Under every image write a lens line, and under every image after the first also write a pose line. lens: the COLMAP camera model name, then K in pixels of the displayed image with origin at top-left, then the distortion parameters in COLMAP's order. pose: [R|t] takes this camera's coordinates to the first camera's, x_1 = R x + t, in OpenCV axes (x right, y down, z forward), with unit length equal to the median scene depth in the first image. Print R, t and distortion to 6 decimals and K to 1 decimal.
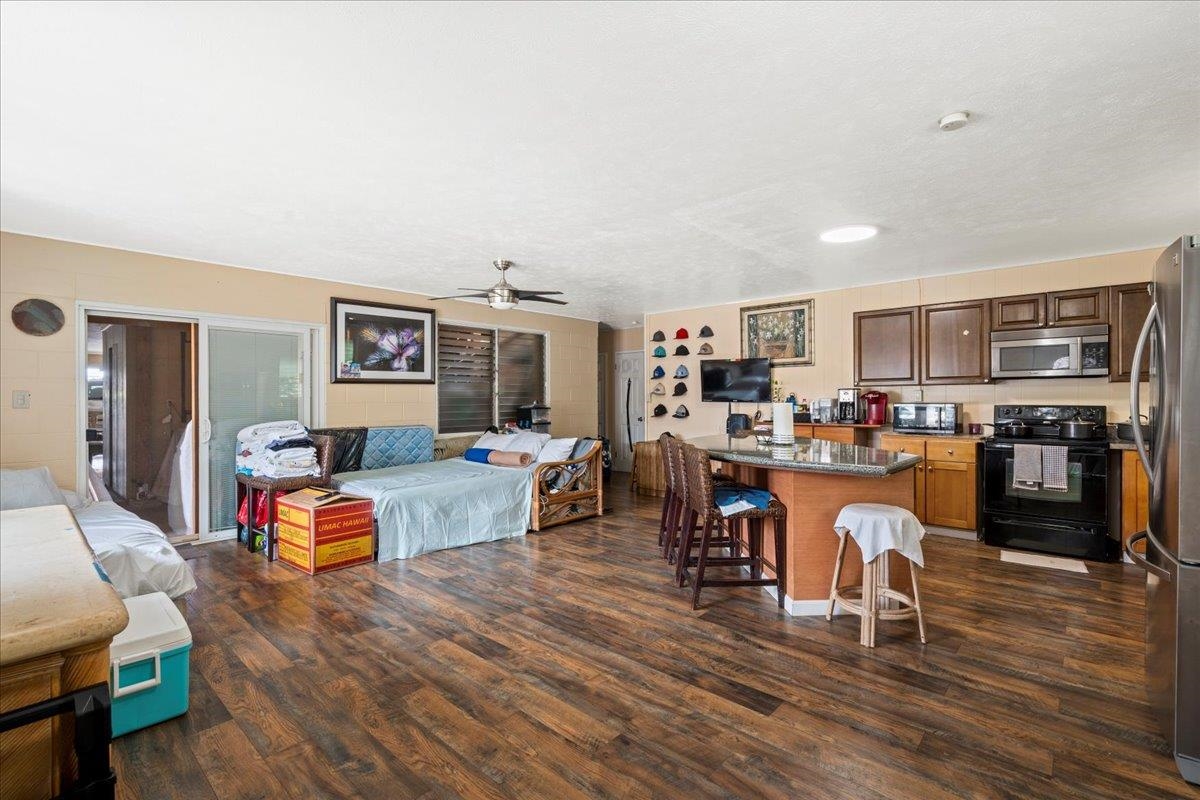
lens RADIAL K [[538.0, 0, 600.0], [0, 538.0, 400.0], [0, 0, 1]] dist [-0.003484, 0.000334]
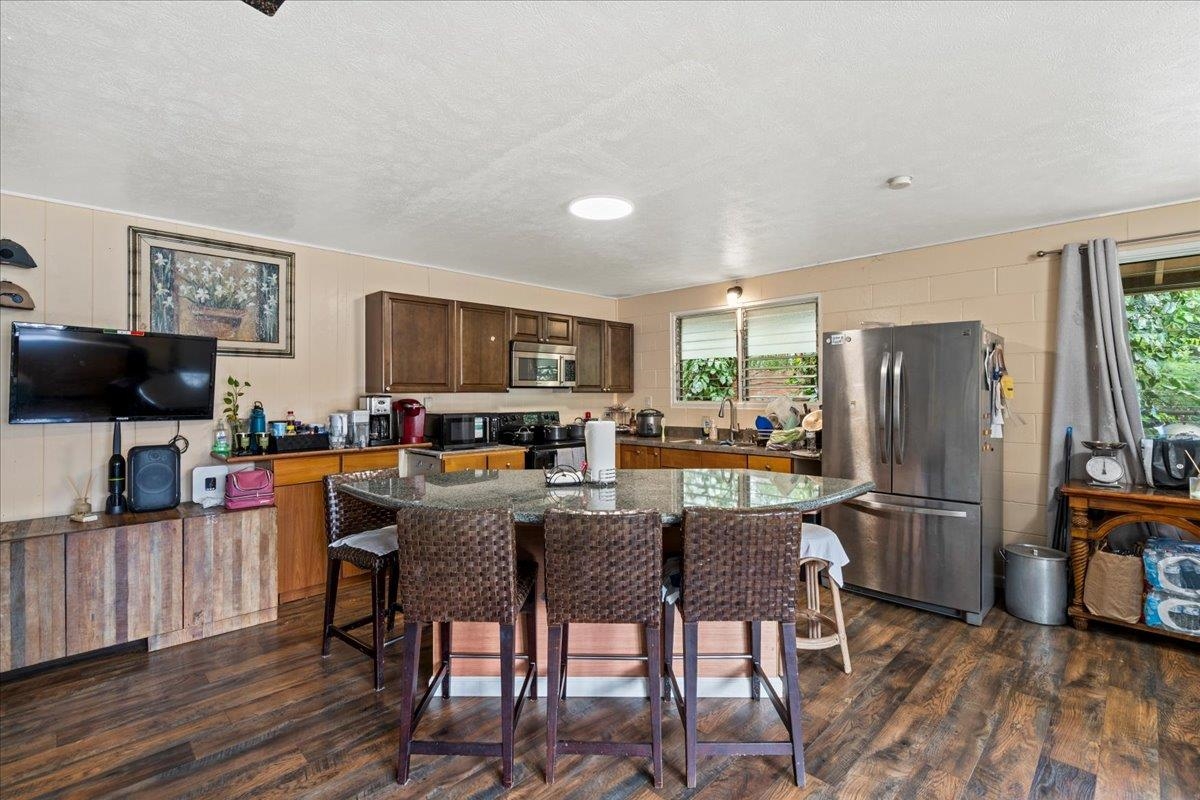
lens RADIAL K [[544.4, 0, 597.6], [0, 544.4, 388.2], [0, 0, 1]] dist [-0.005169, 0.001061]
pose [[0.053803, 0.015031, 0.998438, -0.288762], [0.007299, 0.999854, -0.015445, -0.021341], [-0.998525, 0.008118, 0.053685, 0.796451]]
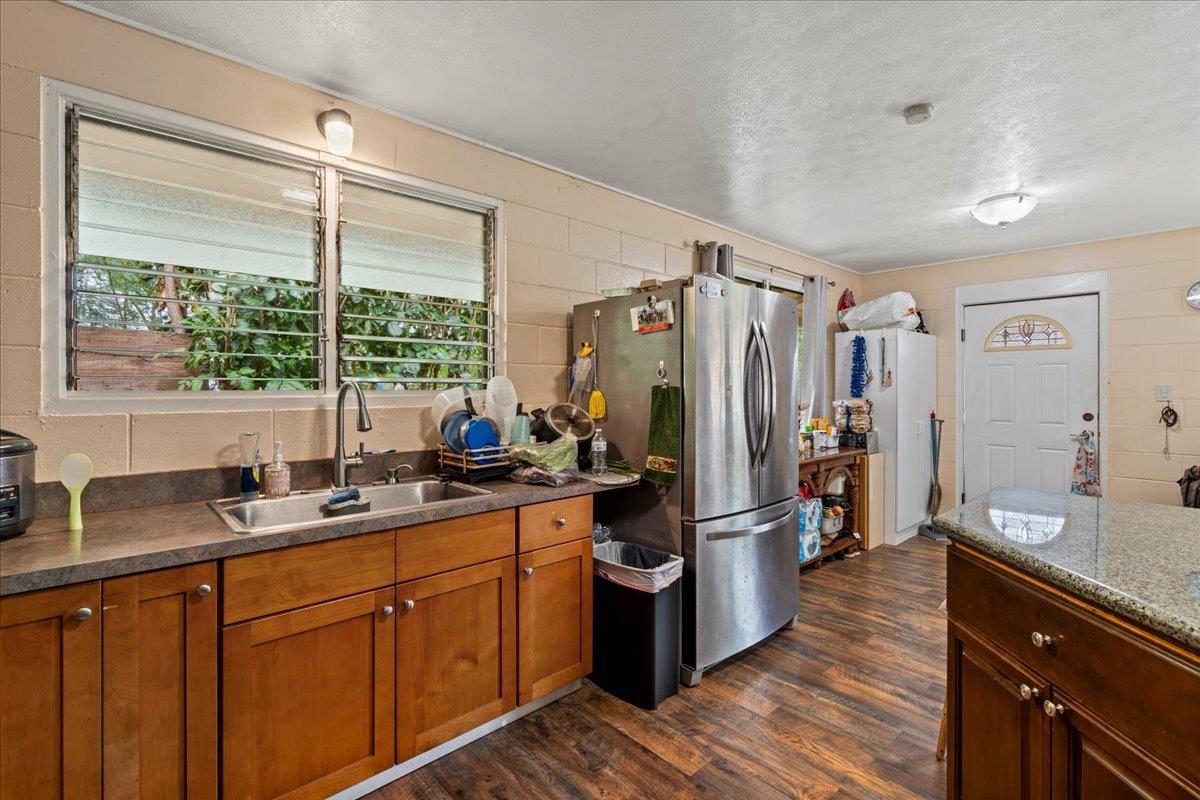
lens RADIAL K [[544.4, 0, 597.6], [0, 544.4, 388.2], [0, 0, 1]] dist [-0.005169, 0.001061]
pose [[-0.995625, 0.003517, 0.093370, 0.567806], [0.004013, 0.999979, 0.005129, -0.012960], [-0.093350, 0.005481, -0.995618, 1.005623]]
